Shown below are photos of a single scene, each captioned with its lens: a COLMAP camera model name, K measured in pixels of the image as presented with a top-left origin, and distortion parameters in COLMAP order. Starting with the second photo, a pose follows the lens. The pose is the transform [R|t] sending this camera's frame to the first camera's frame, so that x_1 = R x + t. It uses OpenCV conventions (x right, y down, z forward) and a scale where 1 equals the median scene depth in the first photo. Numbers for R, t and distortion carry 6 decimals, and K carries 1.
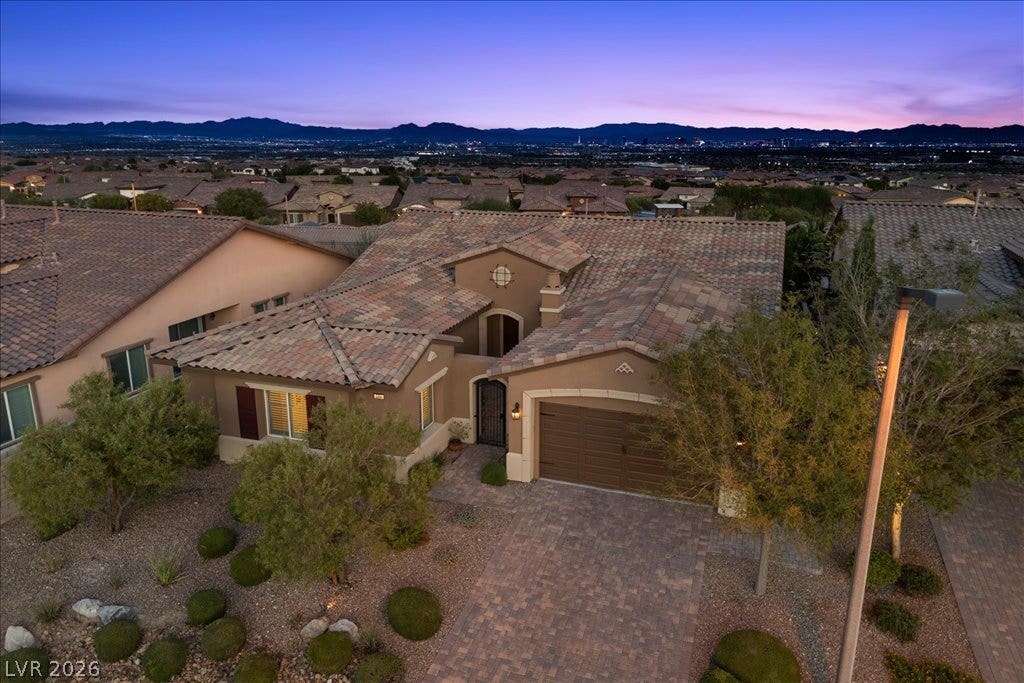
lens RADIAL K [[756.8, 0, 514.6], [0, 756.8, 327.1], [0, 0, 1]] dist [0.080589, -0.082879]
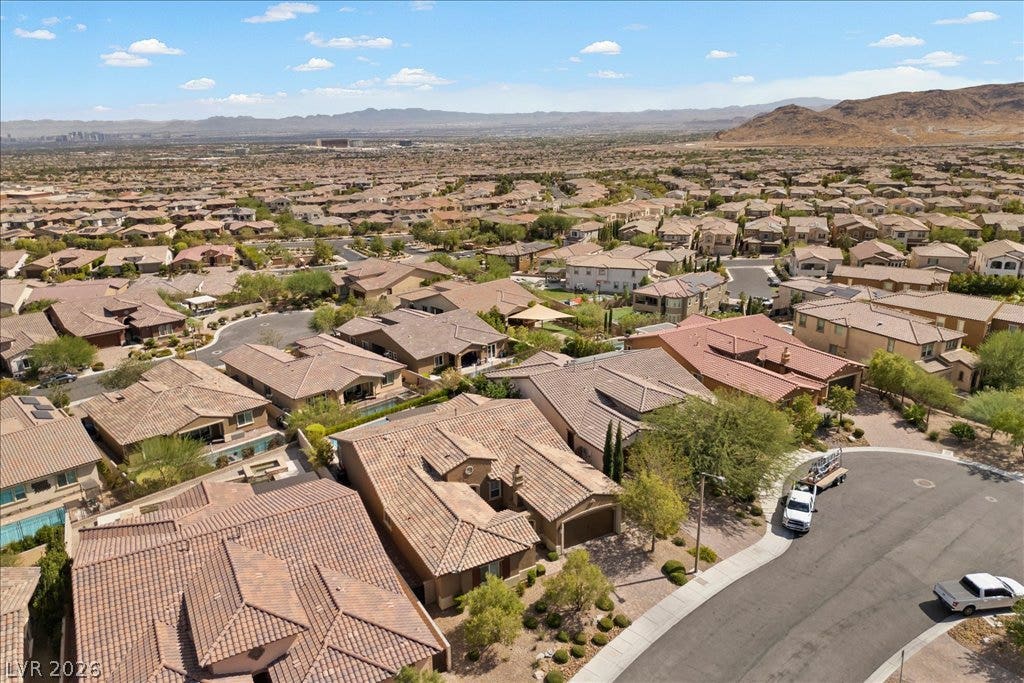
lens RADIAL K [[719.9, 0, 509.3], [0, 719.9, 340.2], [0, 0, 1]] dist [0.076300, -0.078585]
pose [[0.671463, -0.236546, 0.702270, -1.526369], [0.208332, 0.969720, 0.127438, -0.785909], [-0.711150, 0.060735, 0.700412, -0.617587]]
